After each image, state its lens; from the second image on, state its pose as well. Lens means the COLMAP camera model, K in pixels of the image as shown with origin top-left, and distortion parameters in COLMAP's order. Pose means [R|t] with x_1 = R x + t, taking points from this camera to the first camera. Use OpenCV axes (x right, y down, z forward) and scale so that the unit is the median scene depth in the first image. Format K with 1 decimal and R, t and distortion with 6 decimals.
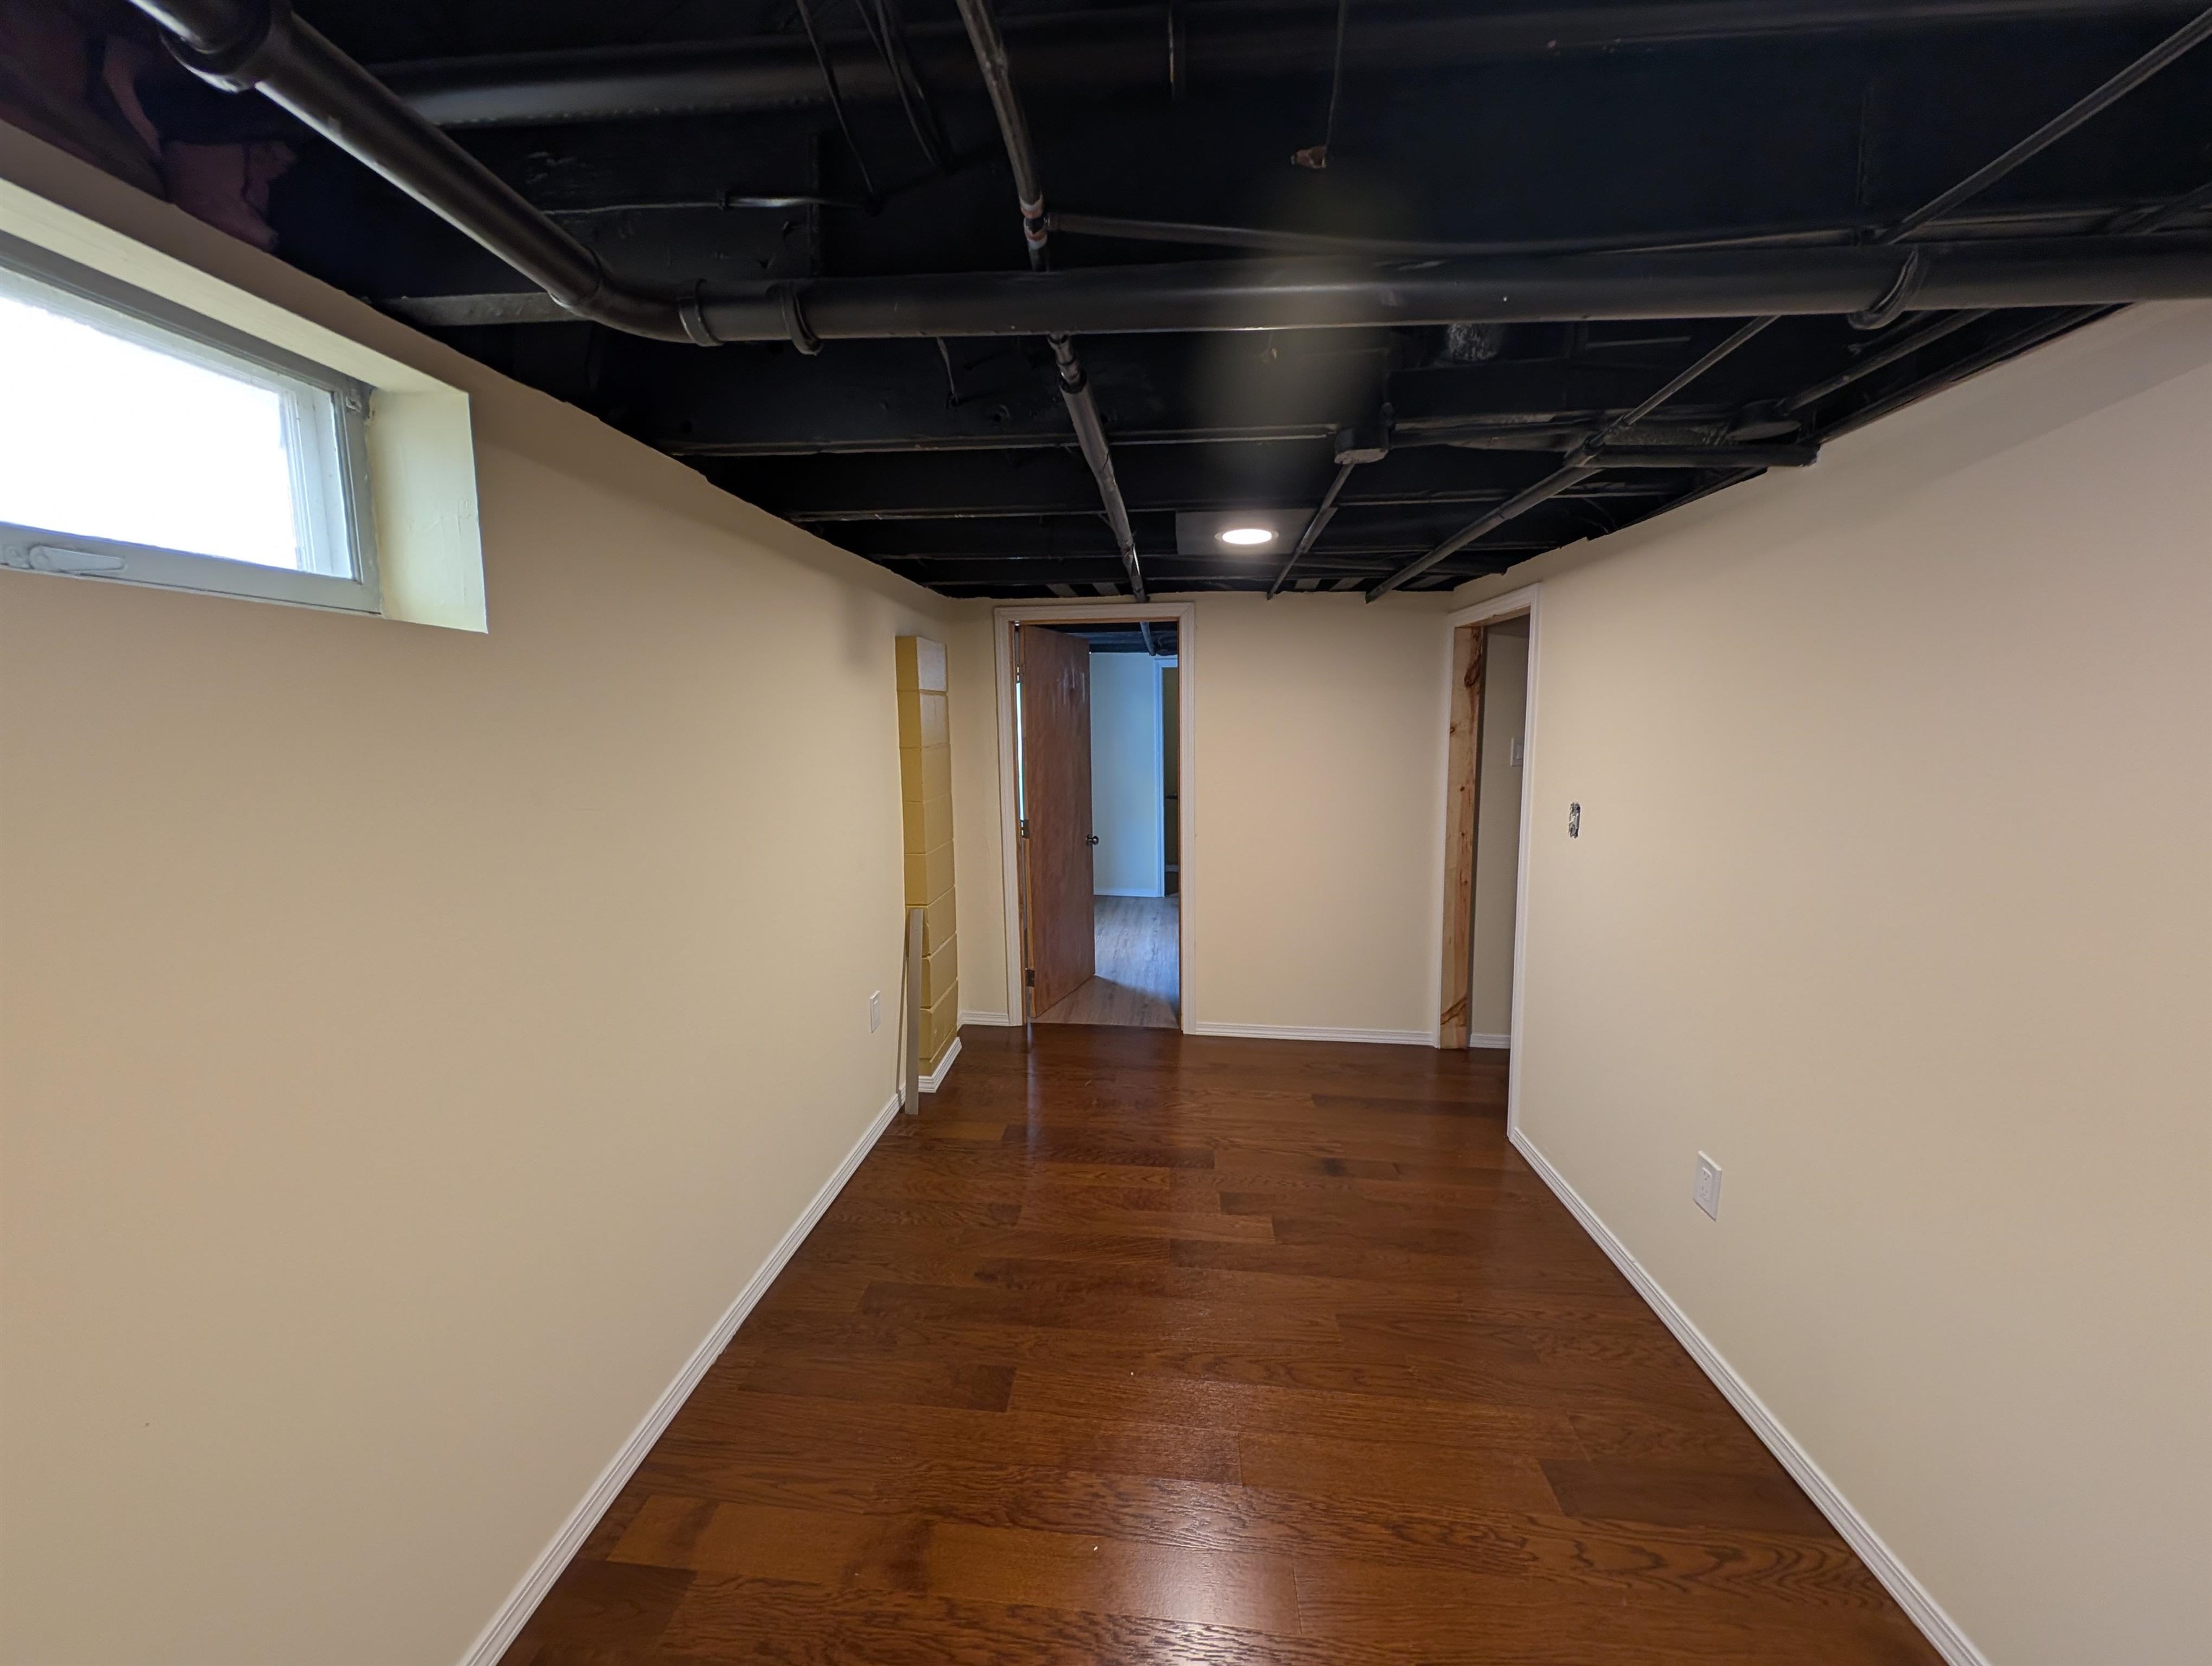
lens RADIAL K [[824.4, 0, 1103.4], [0, 824.4, 821.2], [0, 0, 1]] dist [0.002632, 0.000205]
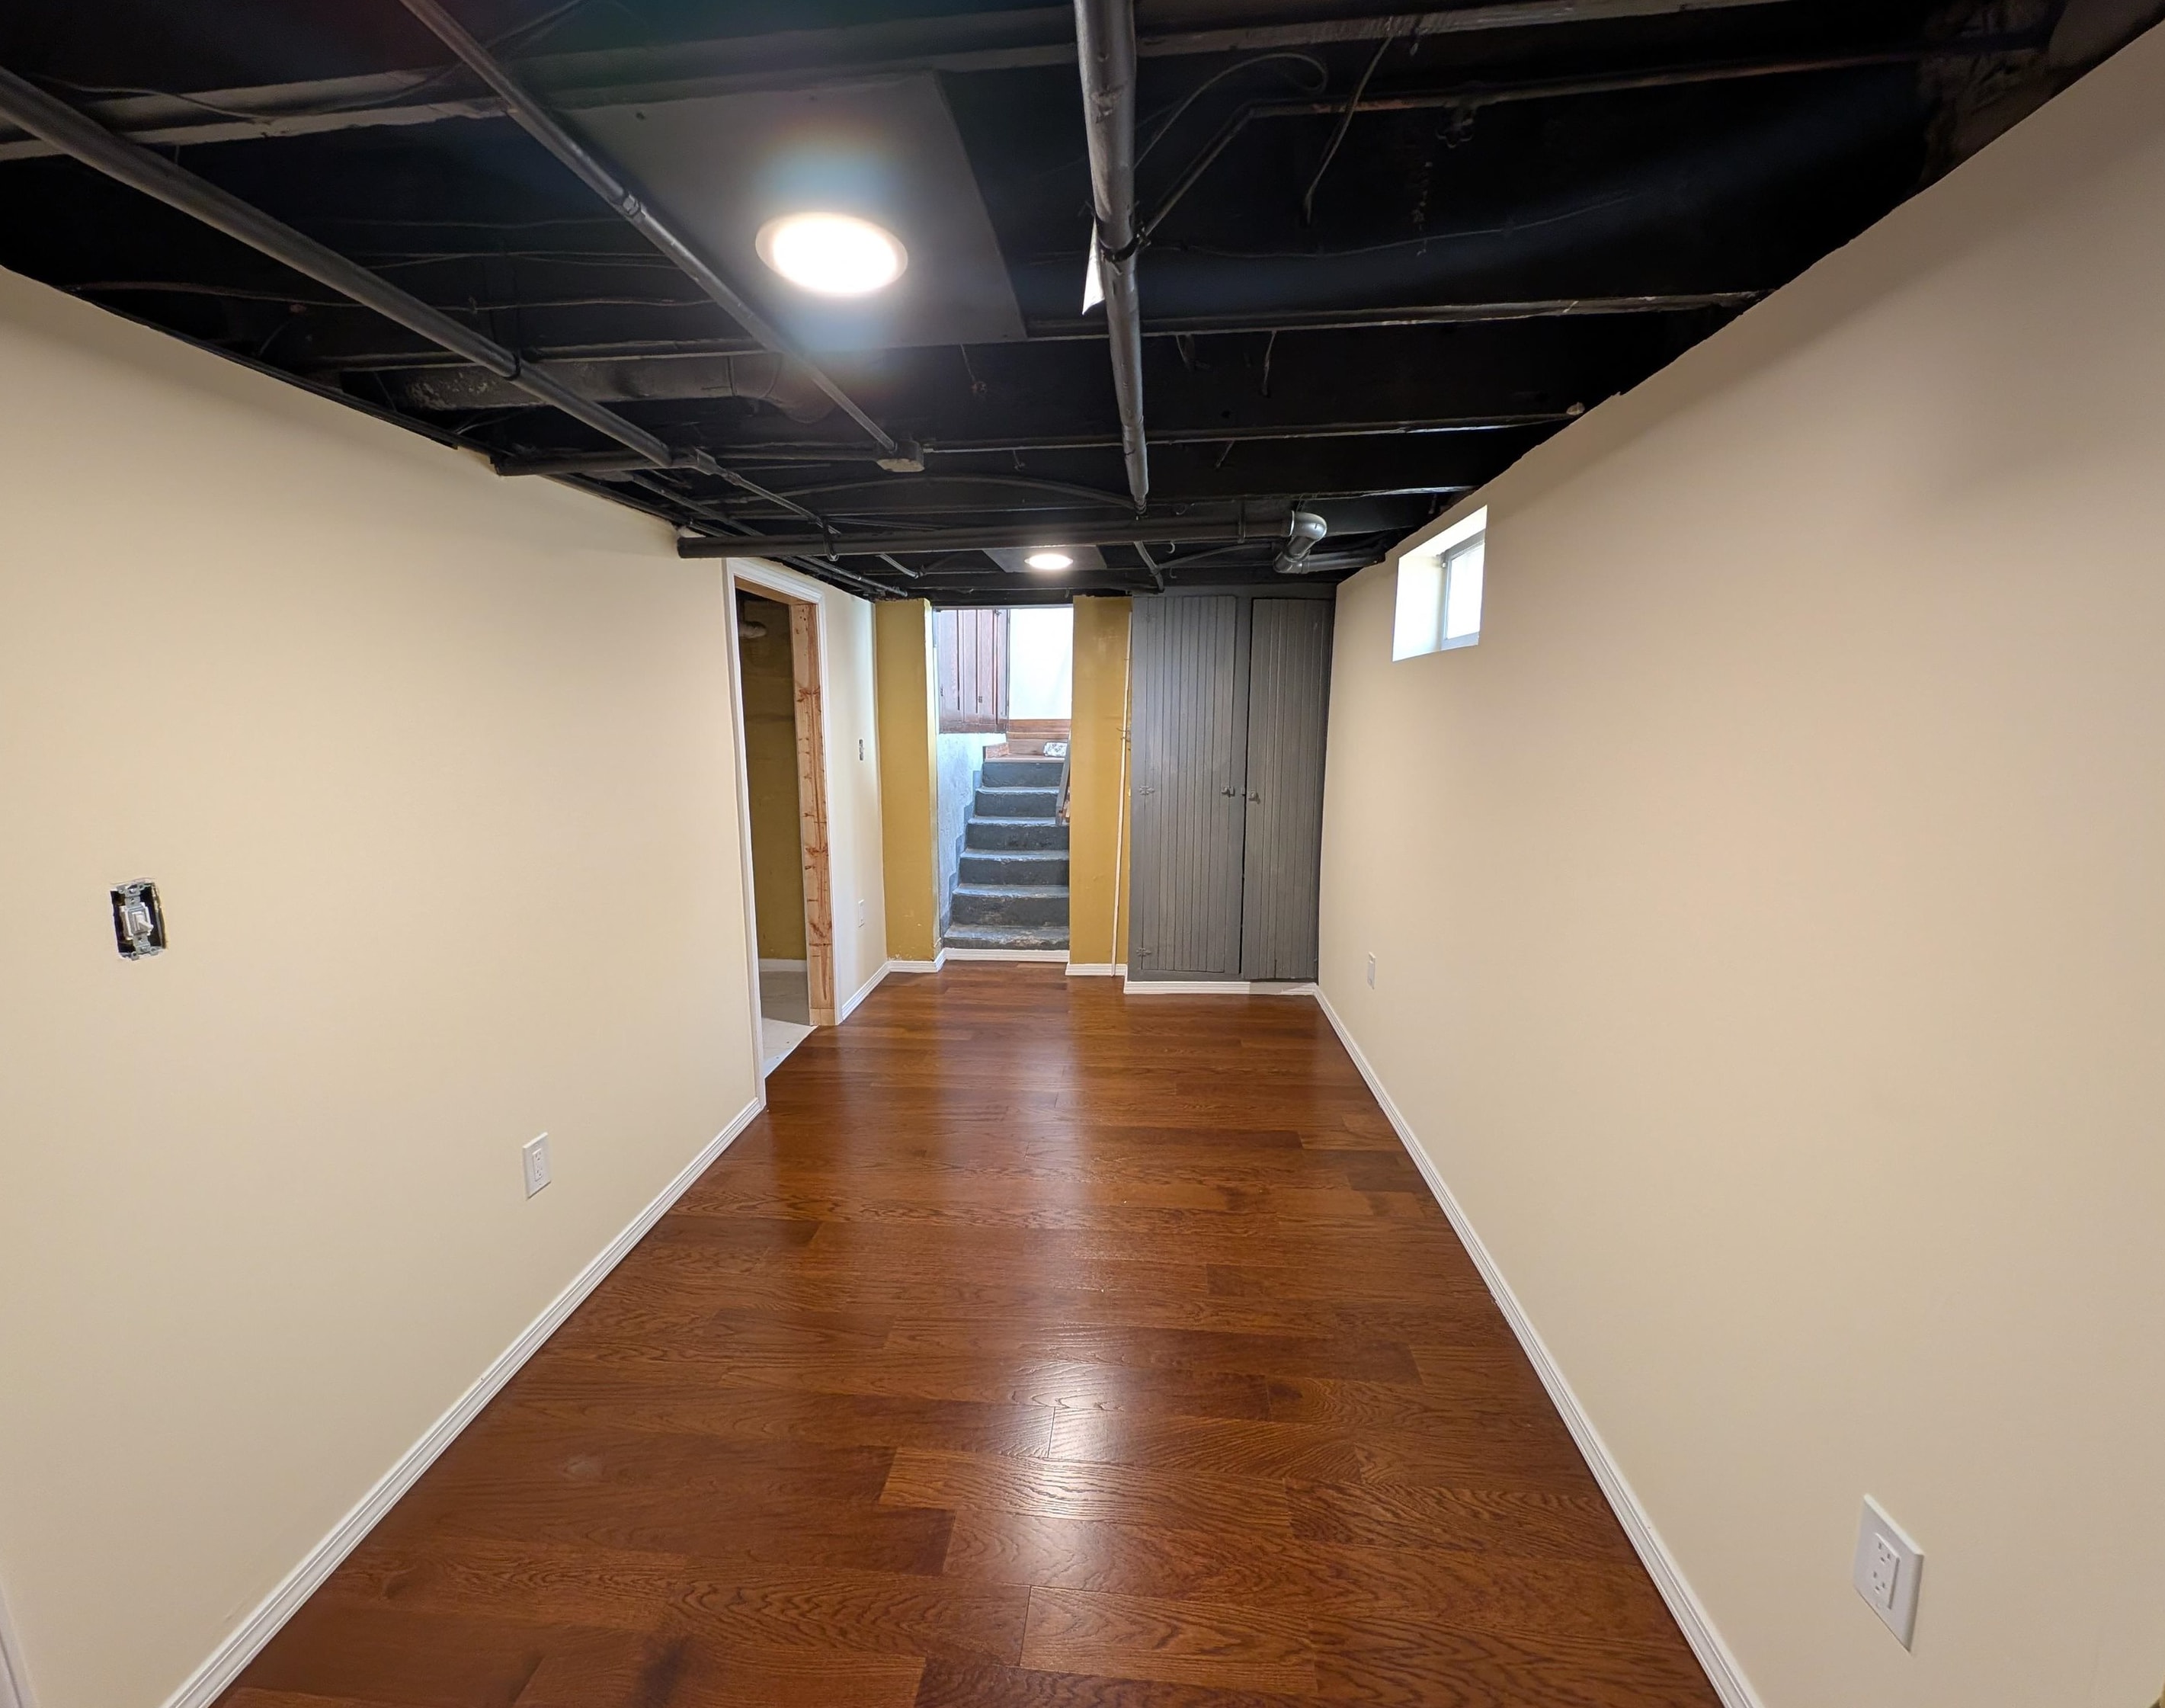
lens RADIAL K [[883.6, 0, 1073.9], [0, 883.6, 859.0], [0, 0, 1]] dist [0.002233, 0.000020]
pose [[-0.999939, 0.011017, 0.000096, 0.066761], [0.010586, 0.958305, 0.285550, -0.223548], [0.003054, 0.285534, -0.958364, 1.940835]]
